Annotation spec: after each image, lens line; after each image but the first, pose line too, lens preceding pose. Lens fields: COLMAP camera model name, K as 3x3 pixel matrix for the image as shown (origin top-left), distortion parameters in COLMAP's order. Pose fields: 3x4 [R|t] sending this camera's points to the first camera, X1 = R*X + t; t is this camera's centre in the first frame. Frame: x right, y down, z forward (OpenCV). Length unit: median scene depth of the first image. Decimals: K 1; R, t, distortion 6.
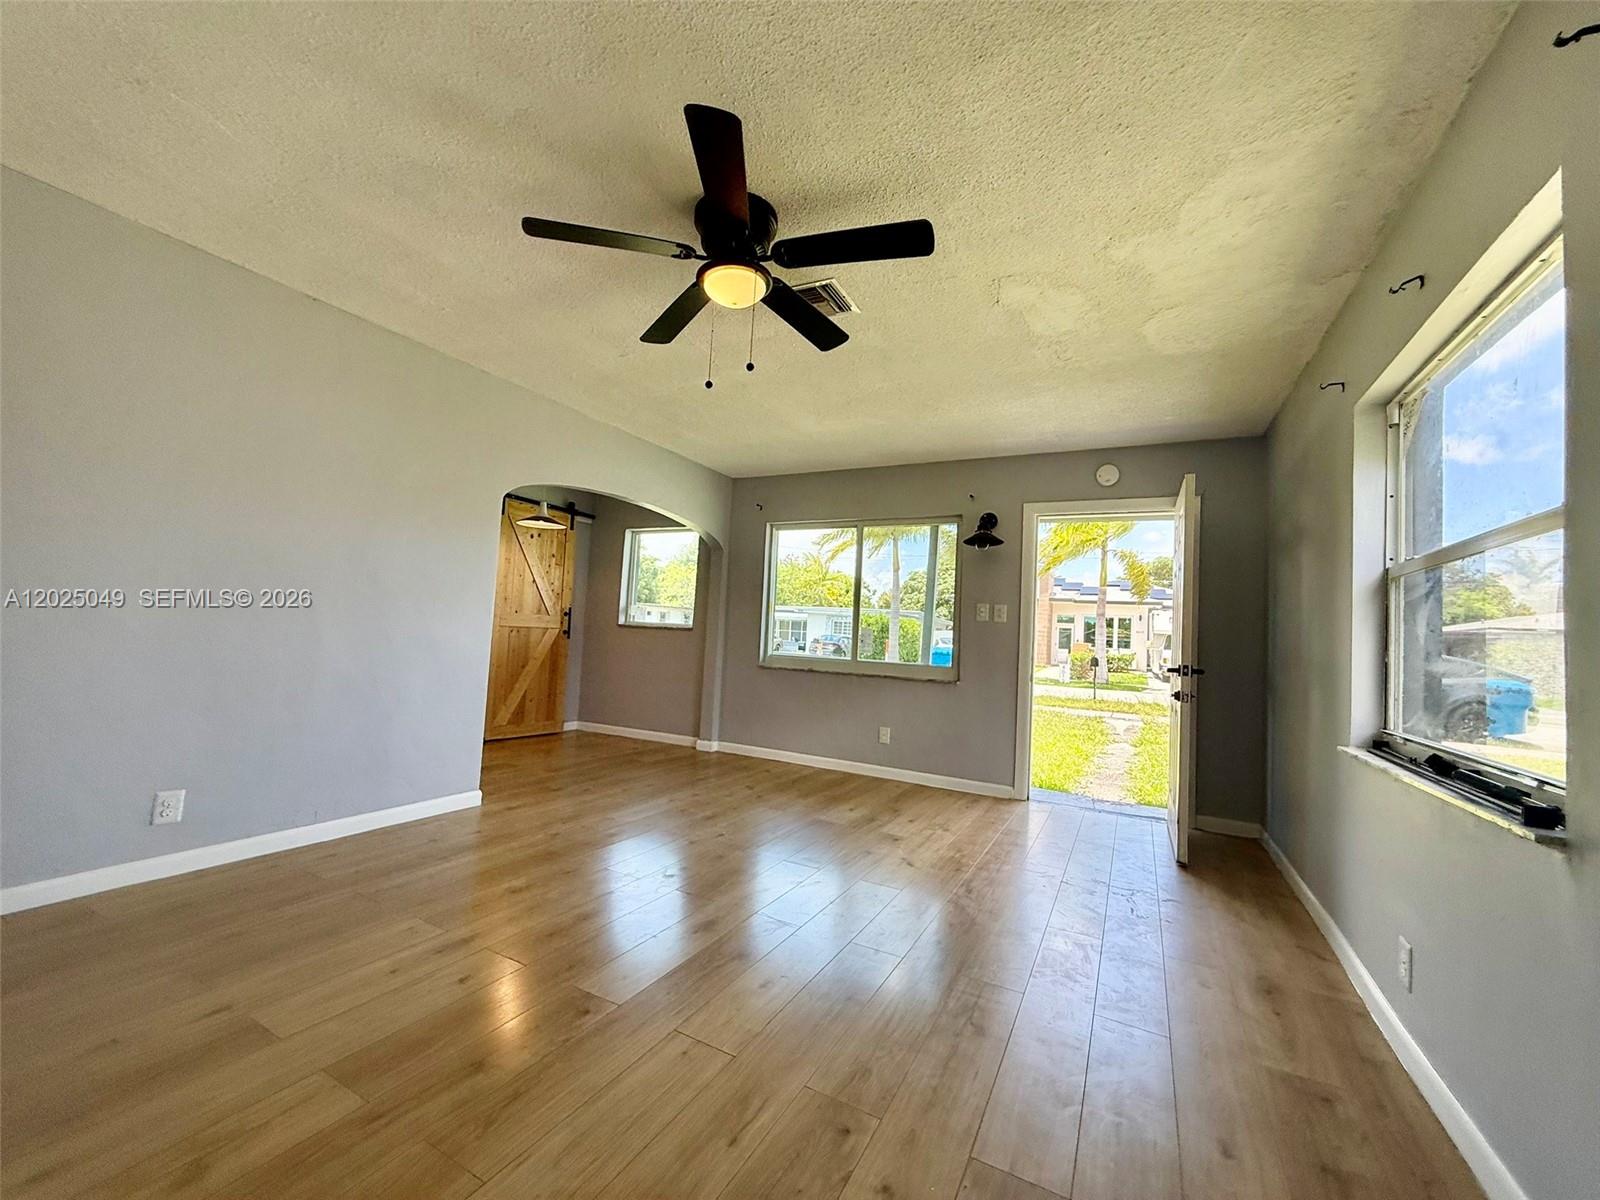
lens RADIAL K [[641.1, 0, 795.5], [0, 641.1, 600.4], [0, 0, 1]] dist [0.000868, 0.000212]
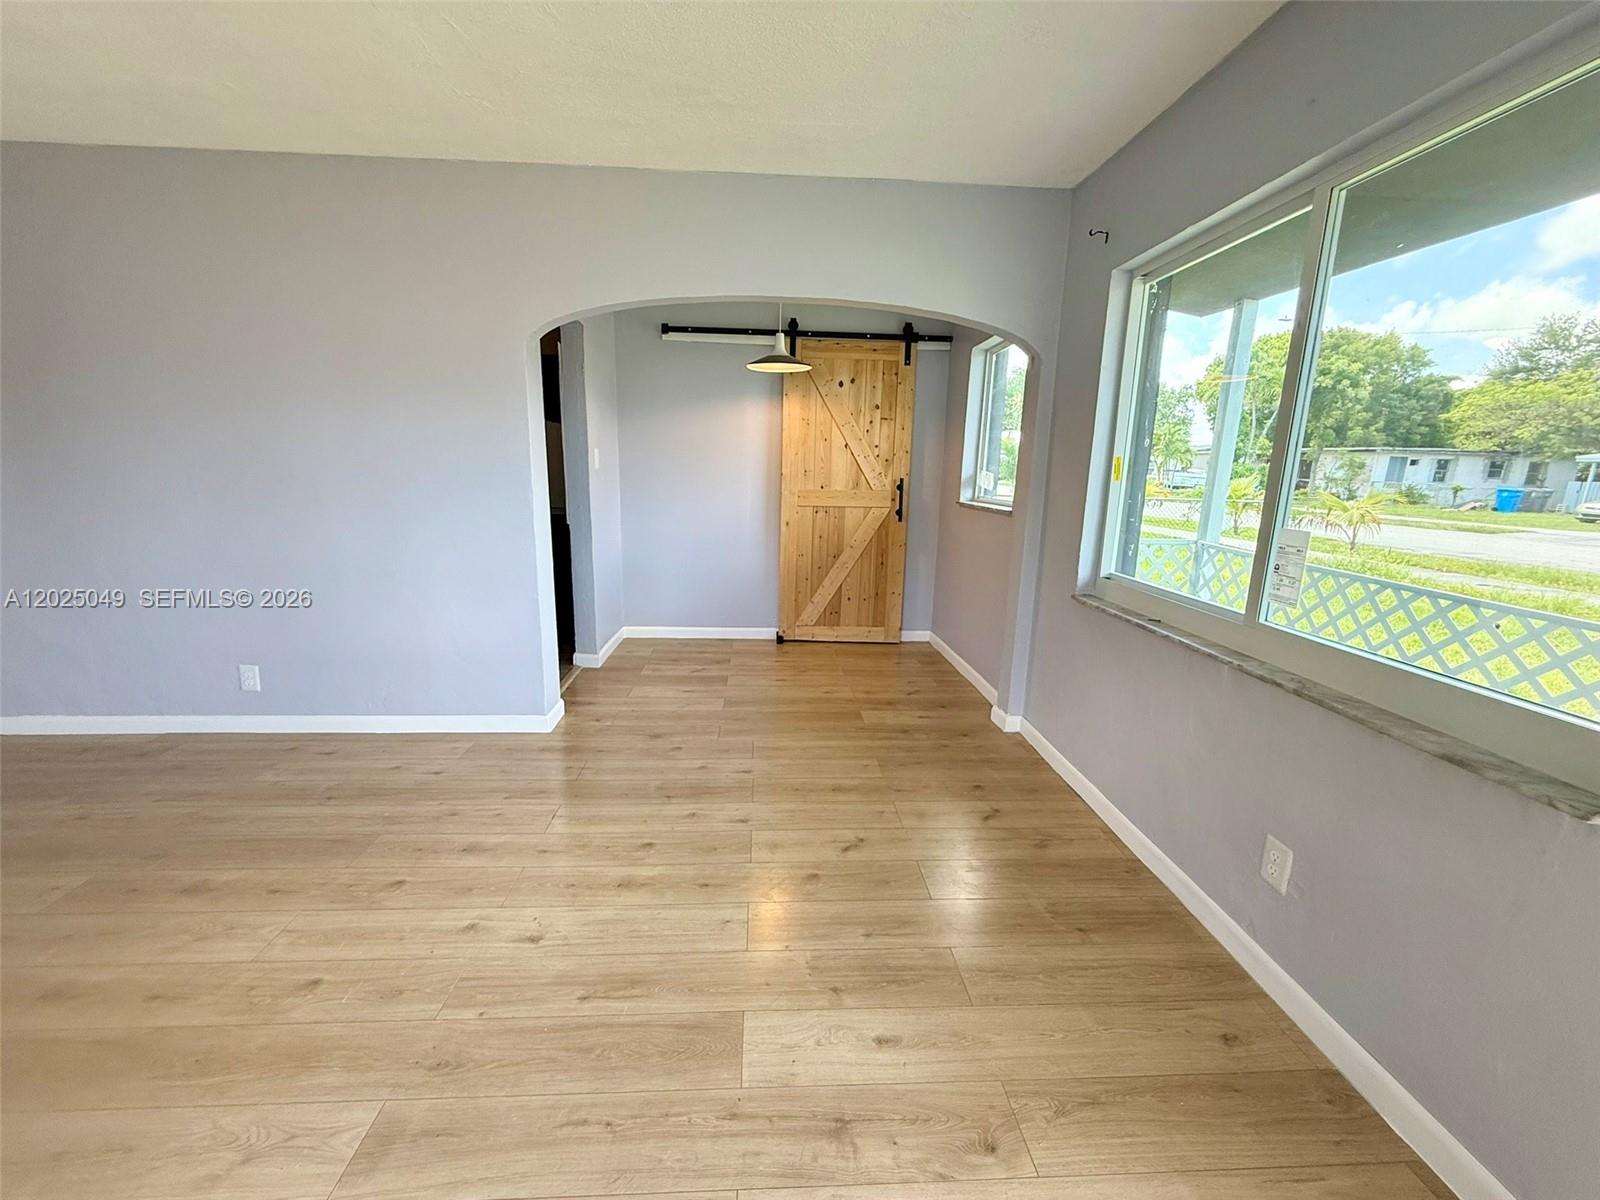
lens RADIAL K [[641.1, 0, 795.5], [0, 641.1, 600.4], [0, 0, 1]] dist [0.000868, 0.000212]
pose [[0.518067, 0.135395, -0.844556, 0.237520], [0.051941, 0.980590, 0.189065, 0.003245], [0.853761, -0.141815, 0.500979, 0.567590]]
